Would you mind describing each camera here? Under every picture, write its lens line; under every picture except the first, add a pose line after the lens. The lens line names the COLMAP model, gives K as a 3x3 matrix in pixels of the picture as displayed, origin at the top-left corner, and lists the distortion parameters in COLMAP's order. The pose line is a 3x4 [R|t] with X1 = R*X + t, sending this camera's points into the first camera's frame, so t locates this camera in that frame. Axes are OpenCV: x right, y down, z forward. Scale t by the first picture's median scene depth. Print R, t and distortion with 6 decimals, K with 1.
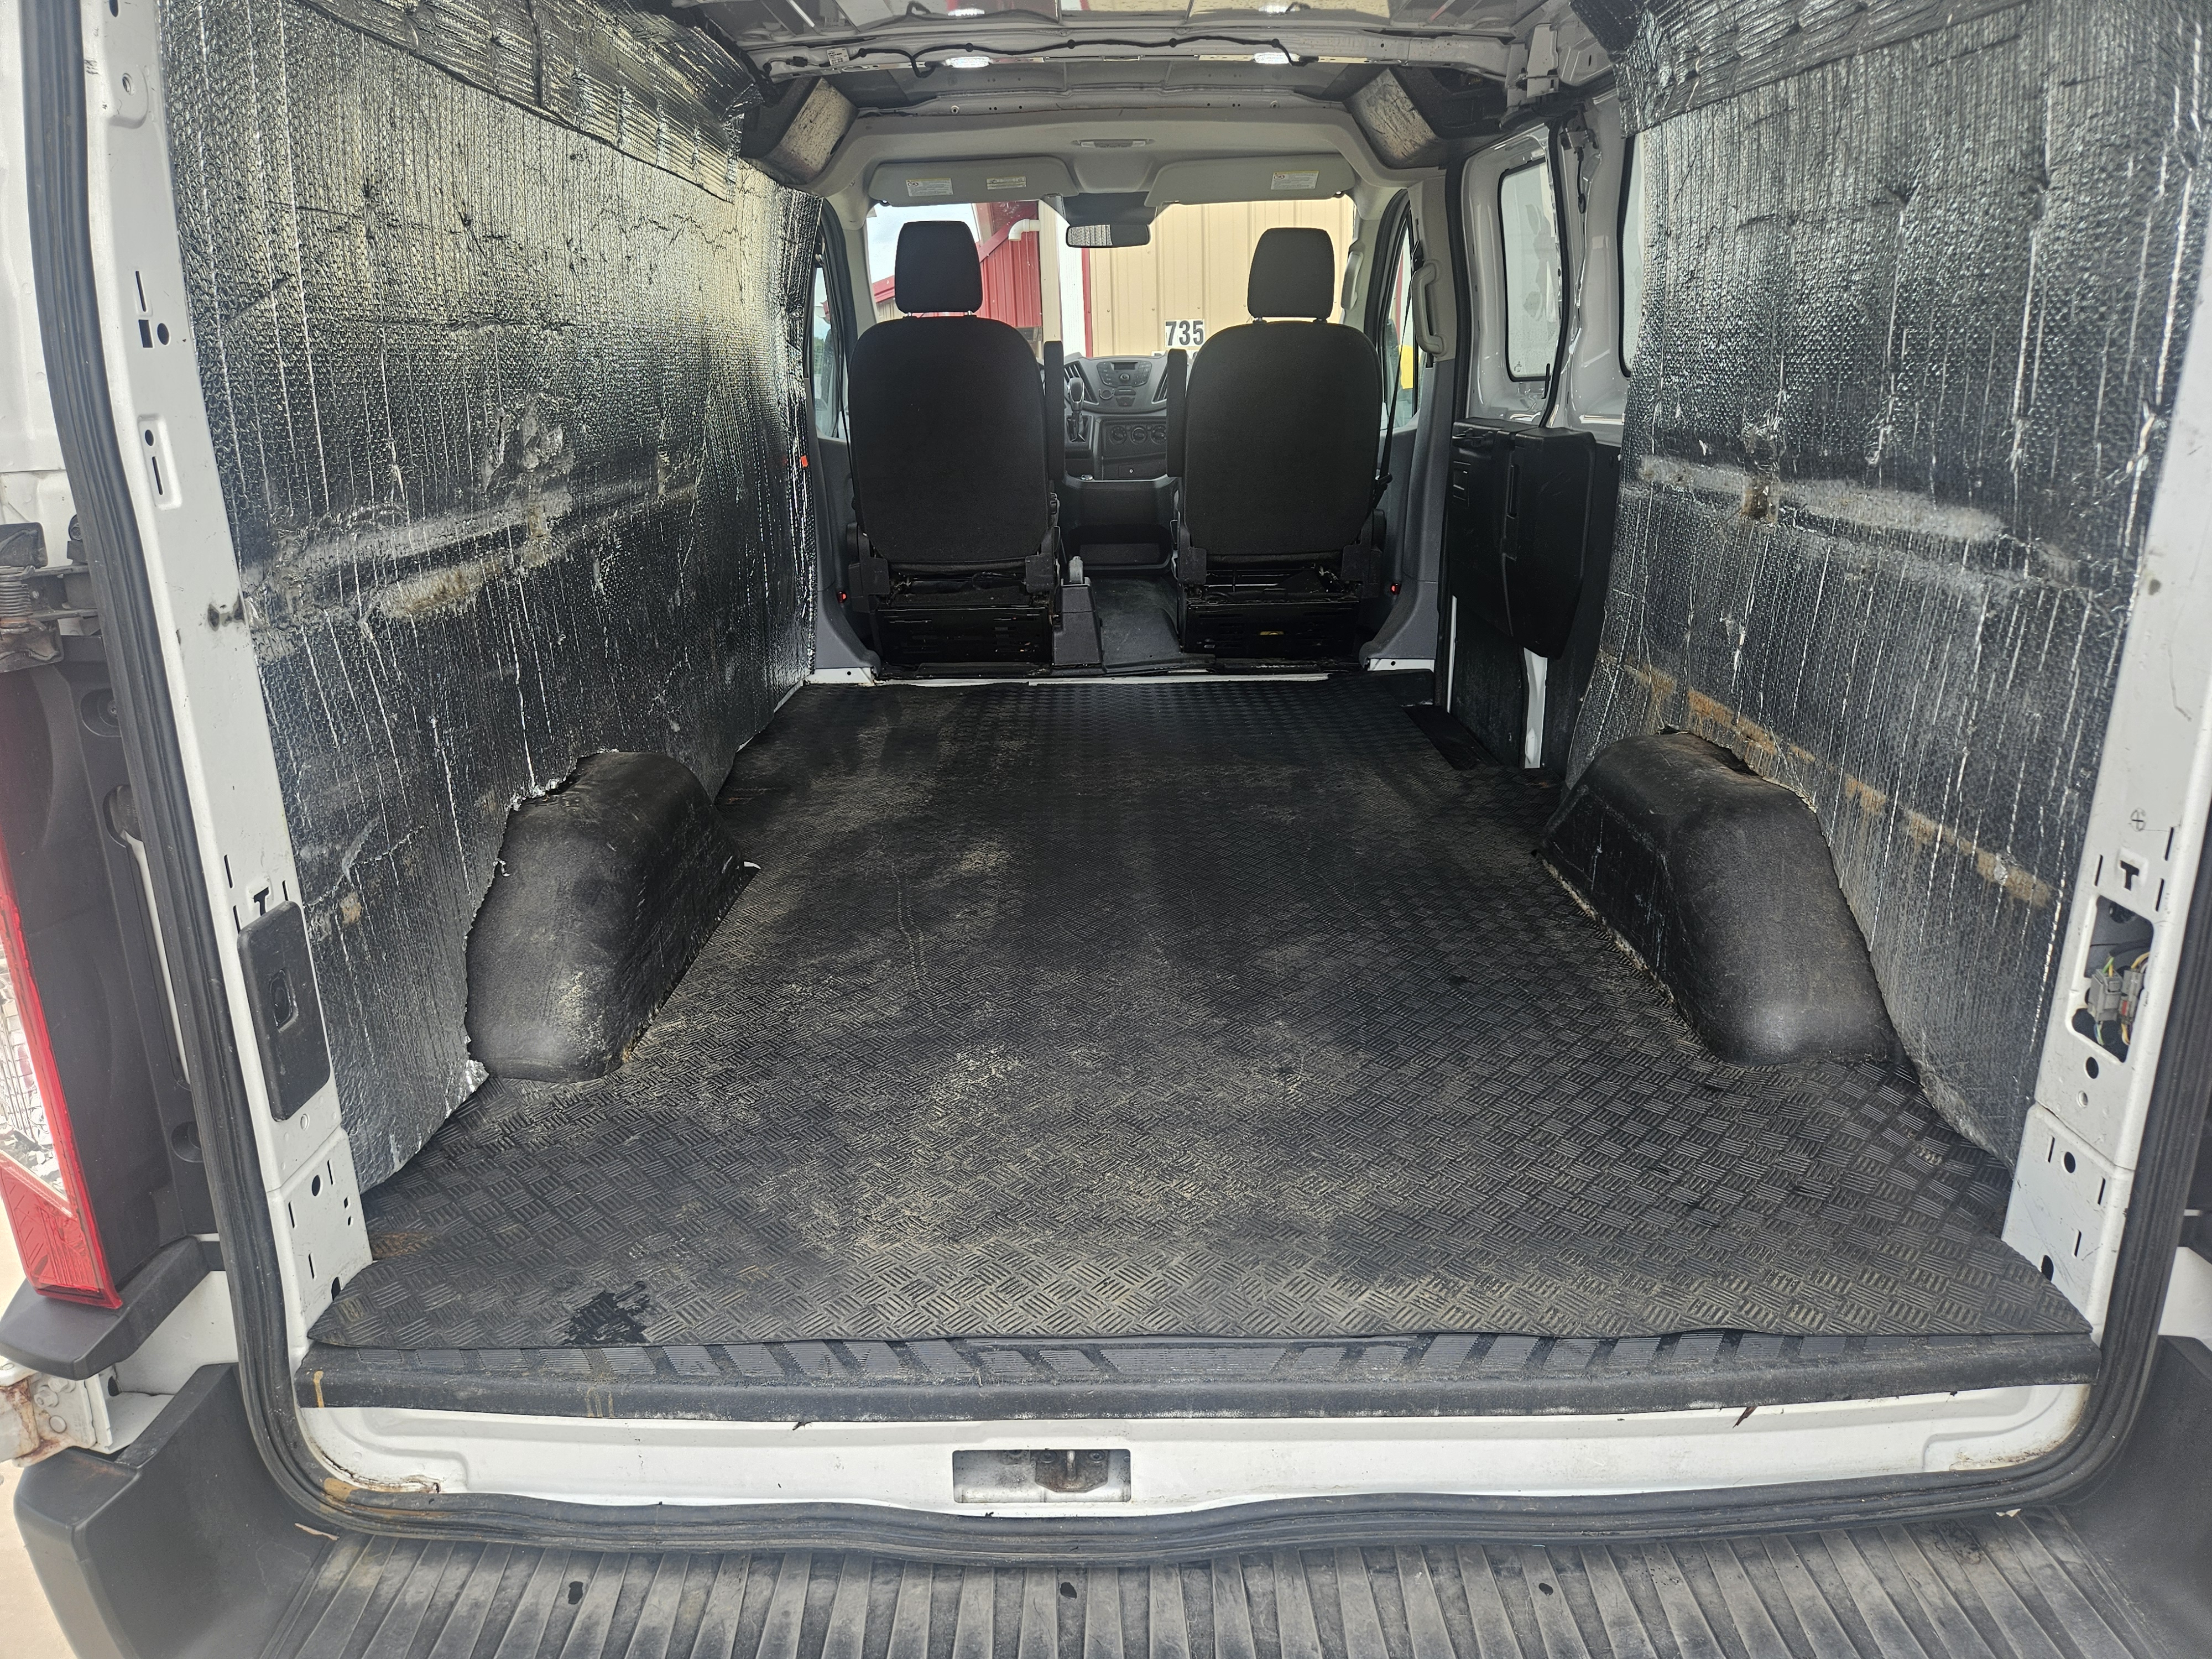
lens RADIAL K [[1482.6, 0, 1097.5], [0, 1482.6, 830.4], [0, 0, 1]] dist [0.005999, 0.001465]
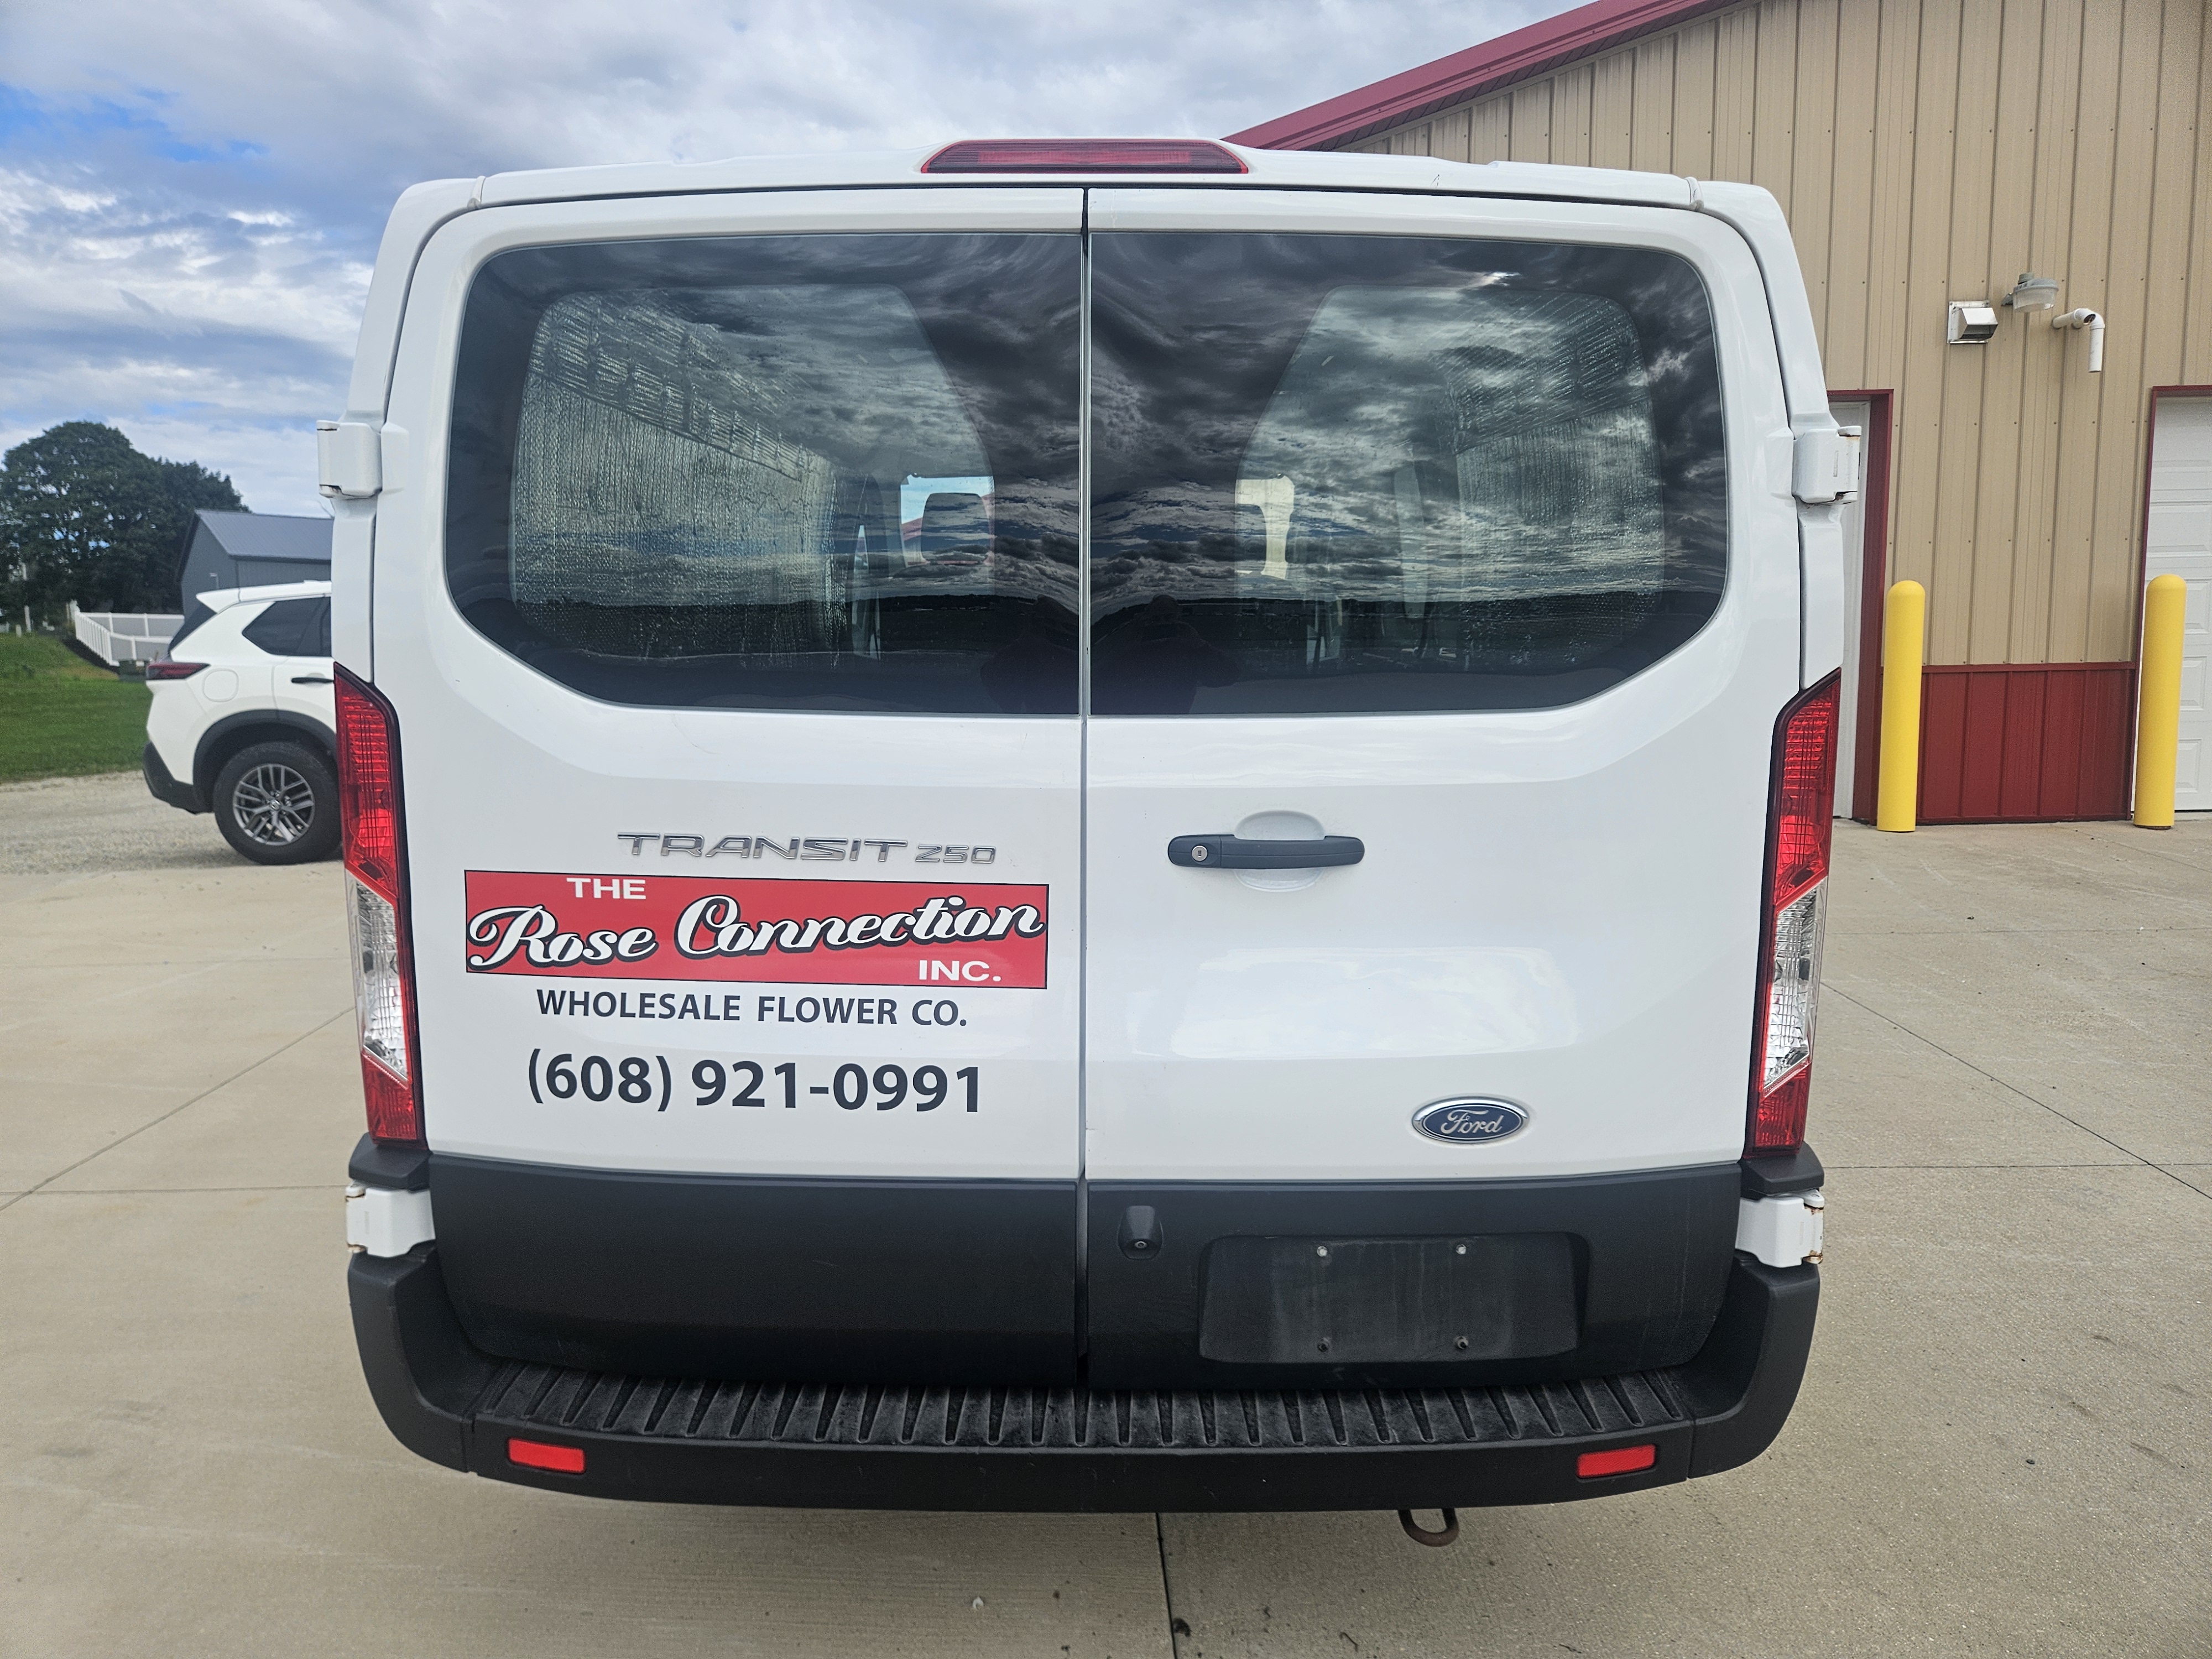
lens RADIAL K [[1482.6, 0, 1113.0], [0, 1482.6, 825.8], [0, 0, 1]] dist [0.005999, 0.001465]
pose [[0.999903, 0.013893, 0.000339, 0.033317], [-0.013683, 0.988435, -0.151028, 0.070918], [-0.002433, 0.151009, 0.988529, -0.238464]]
